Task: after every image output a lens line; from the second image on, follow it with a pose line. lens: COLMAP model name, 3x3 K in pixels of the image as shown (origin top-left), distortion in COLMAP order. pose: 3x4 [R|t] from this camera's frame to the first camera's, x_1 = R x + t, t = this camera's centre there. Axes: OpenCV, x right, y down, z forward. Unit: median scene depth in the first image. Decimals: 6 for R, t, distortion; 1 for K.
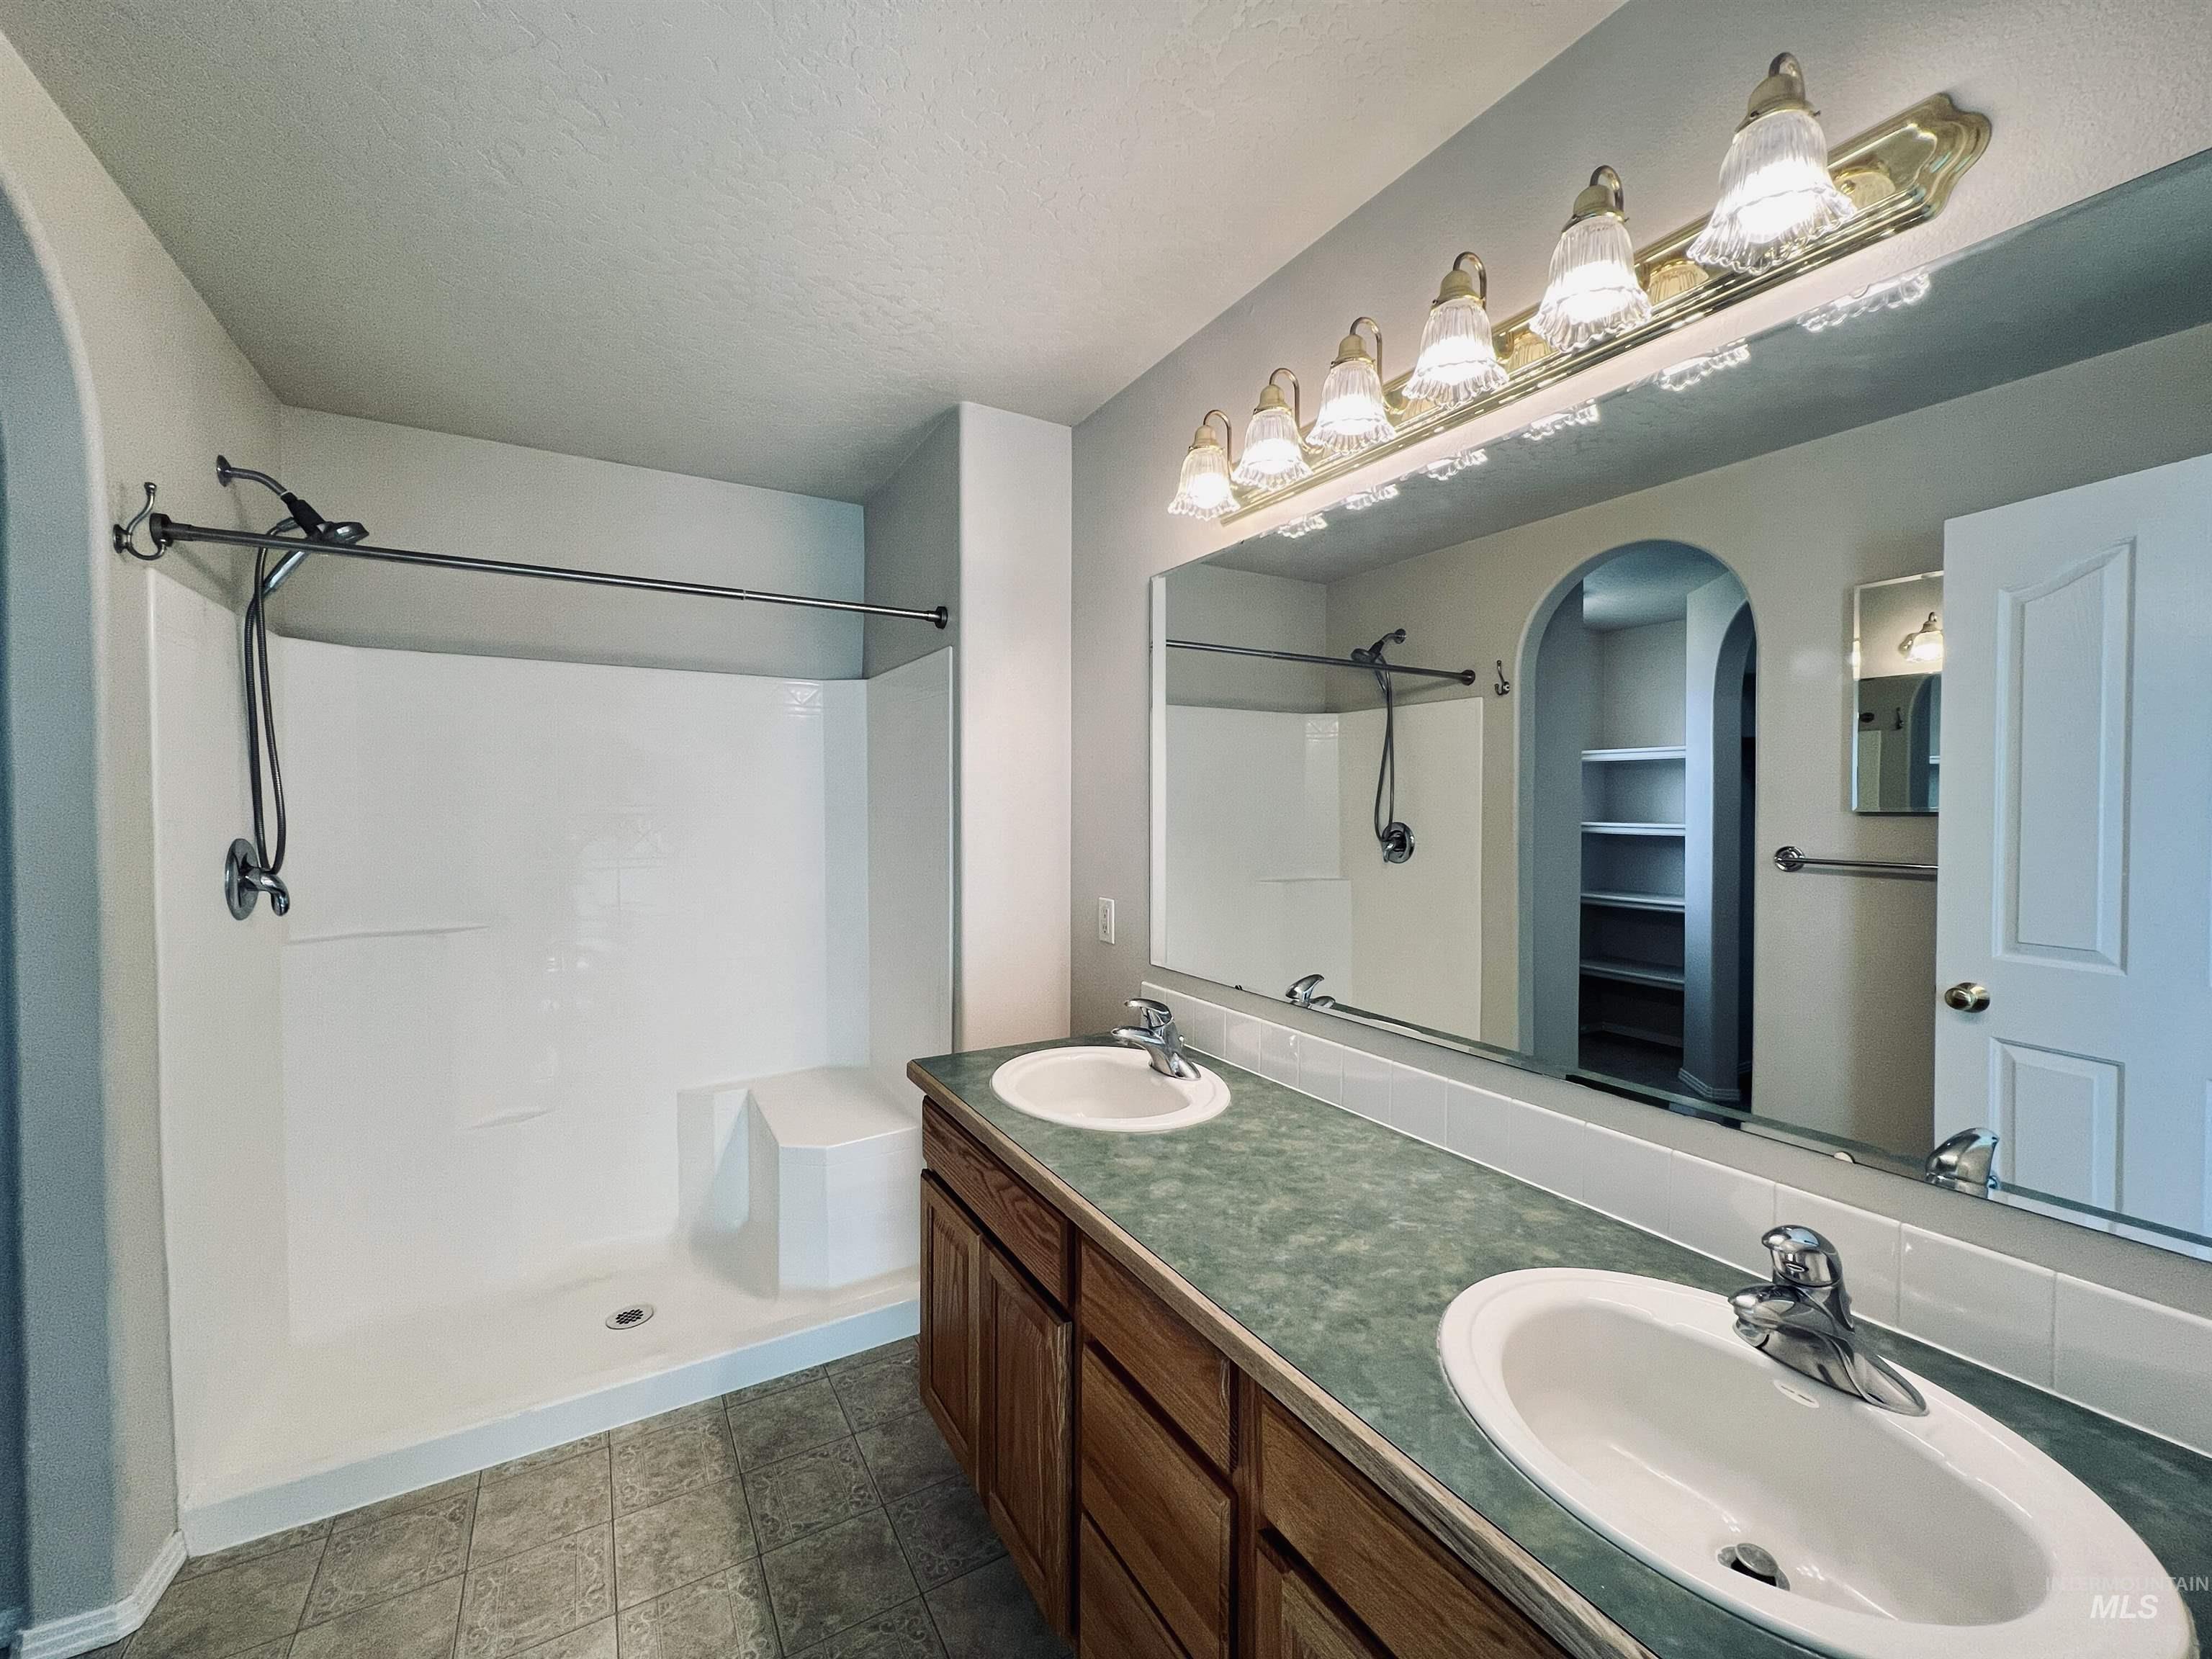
lens RADIAL K [[891.8, 0, 1111.9], [0, 891.8, 825.9], [0, 0, 1]] dist [-0.000551, -0.000071]
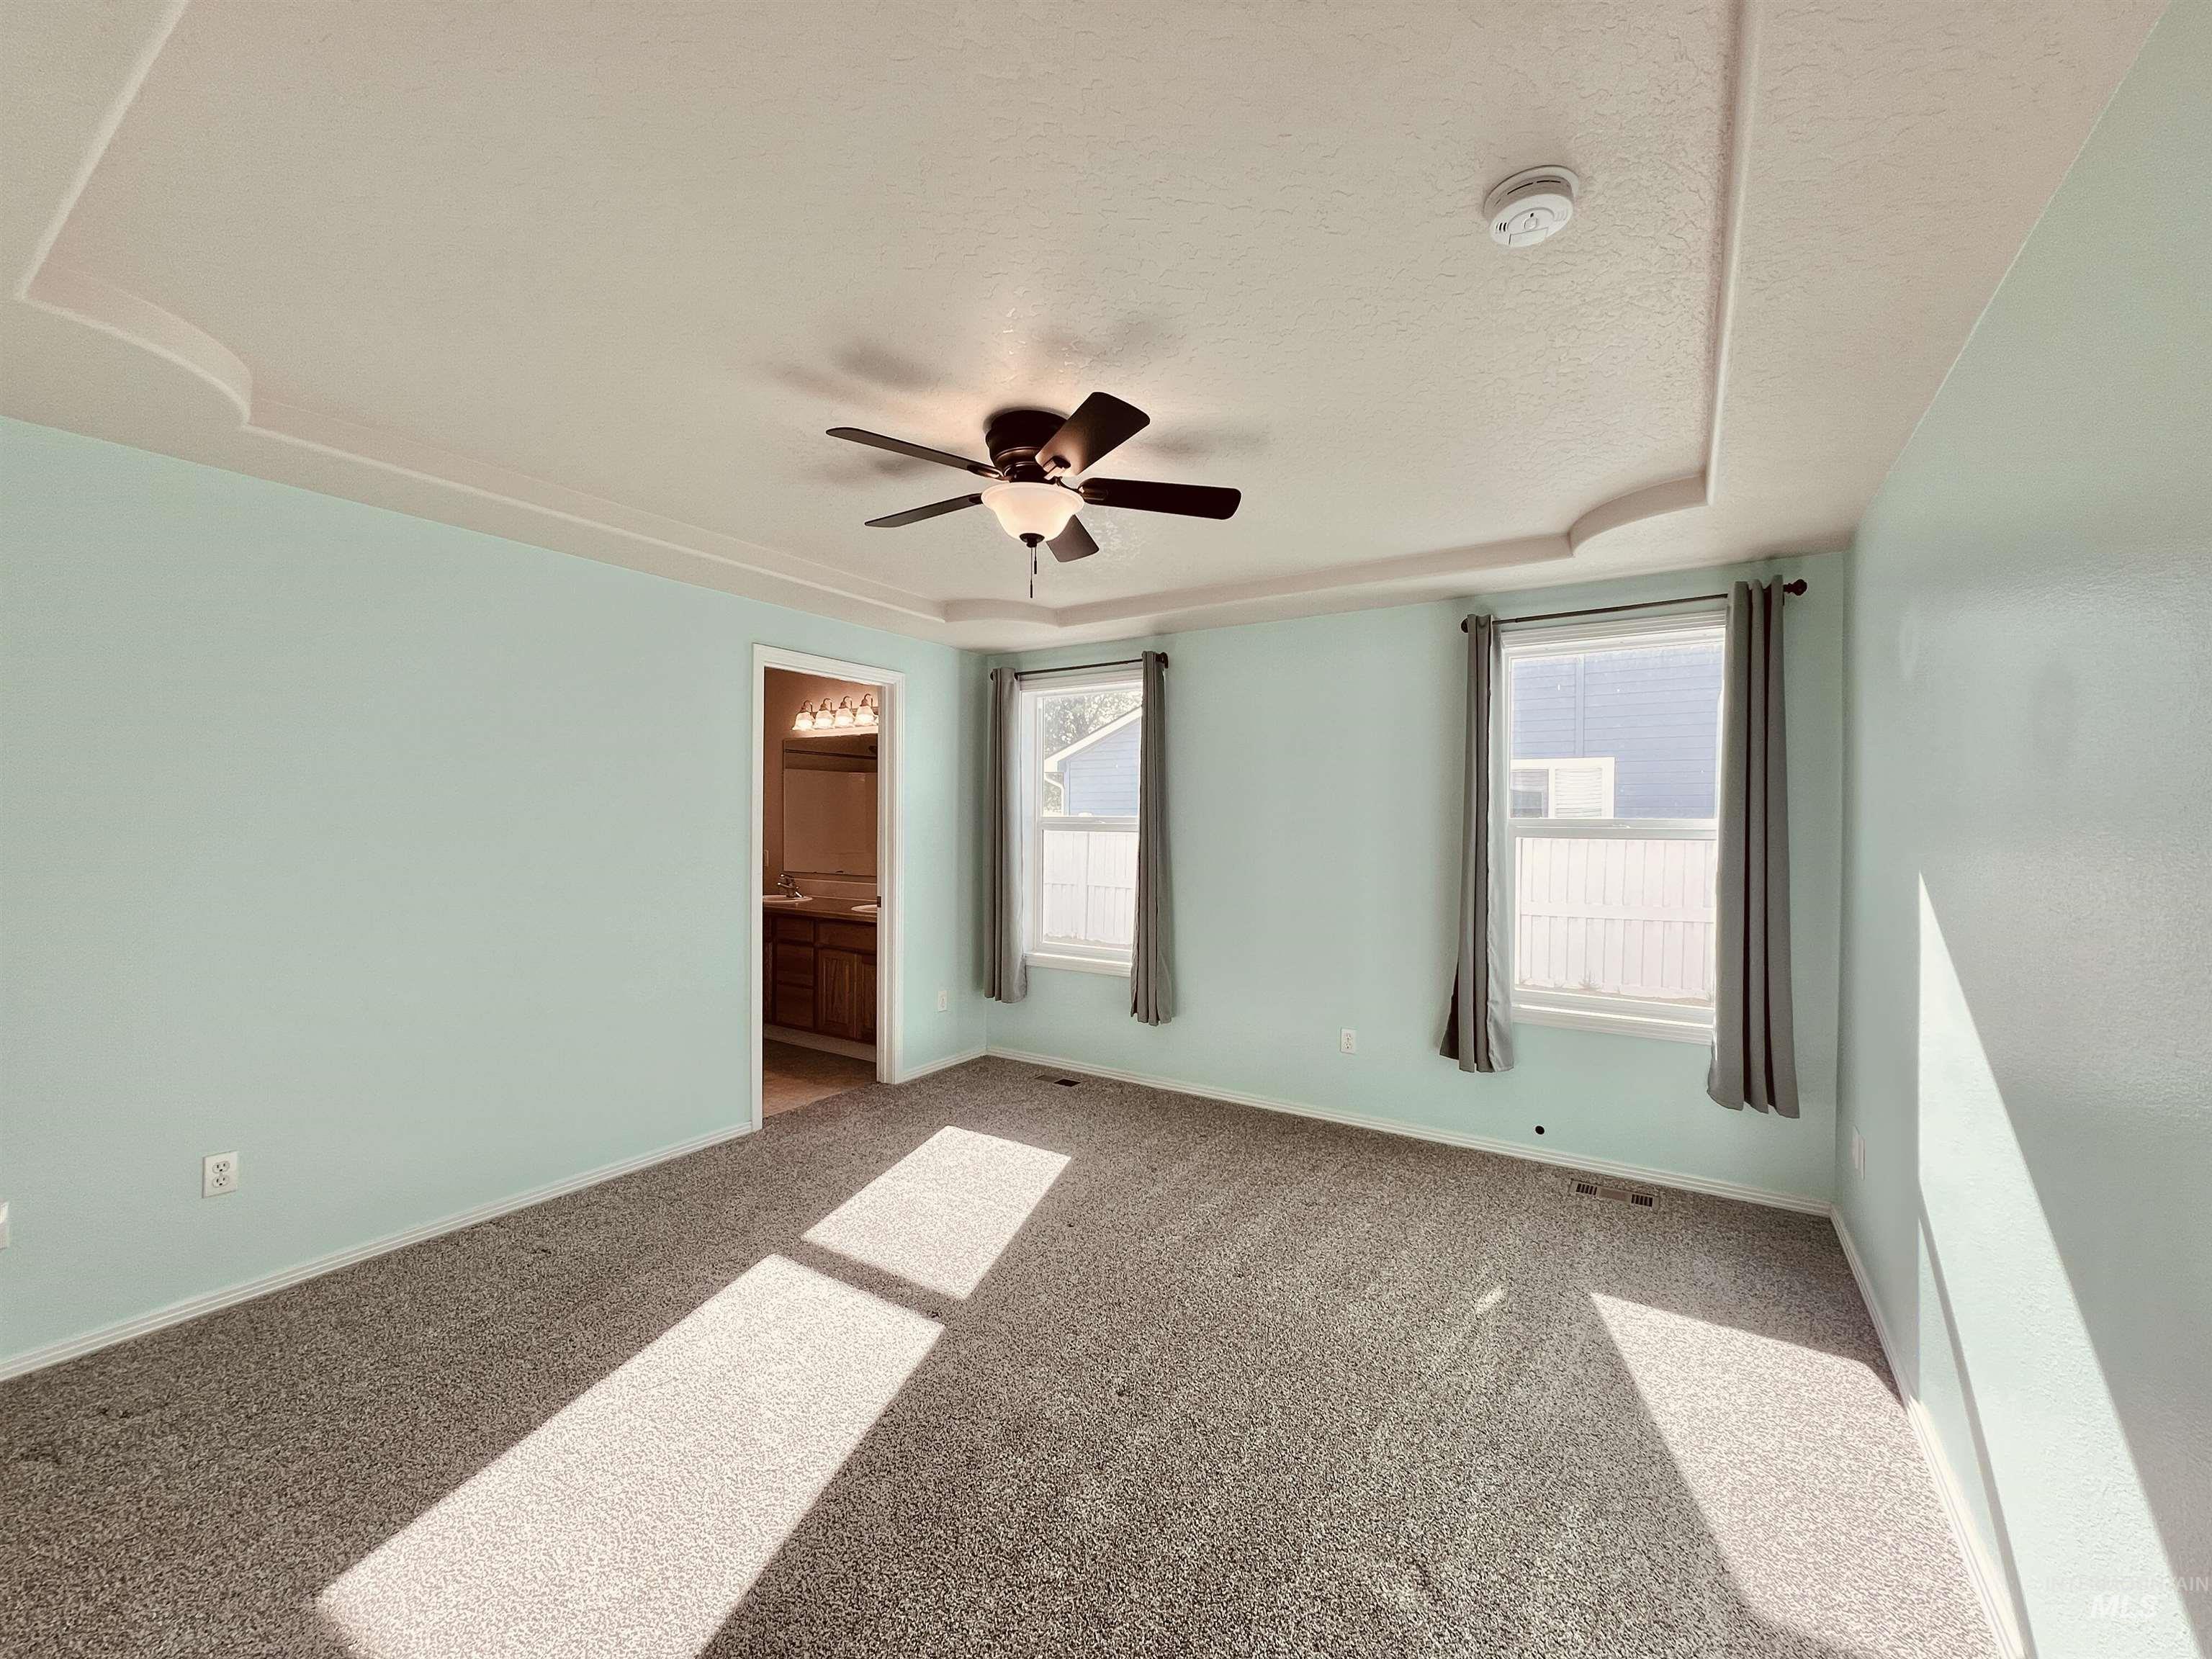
lens RADIAL K [[891.8, 0, 1111.9], [0, 891.8, 825.9], [0, 0, 1]] dist [-0.000551, -0.000071]
pose [[0.889101, 0.002235, 0.457705, -0.487737], [0.005573, 0.999861, -0.015708, 0.108605], [-0.457677, 0.016517, 0.888965, -3.036103]]
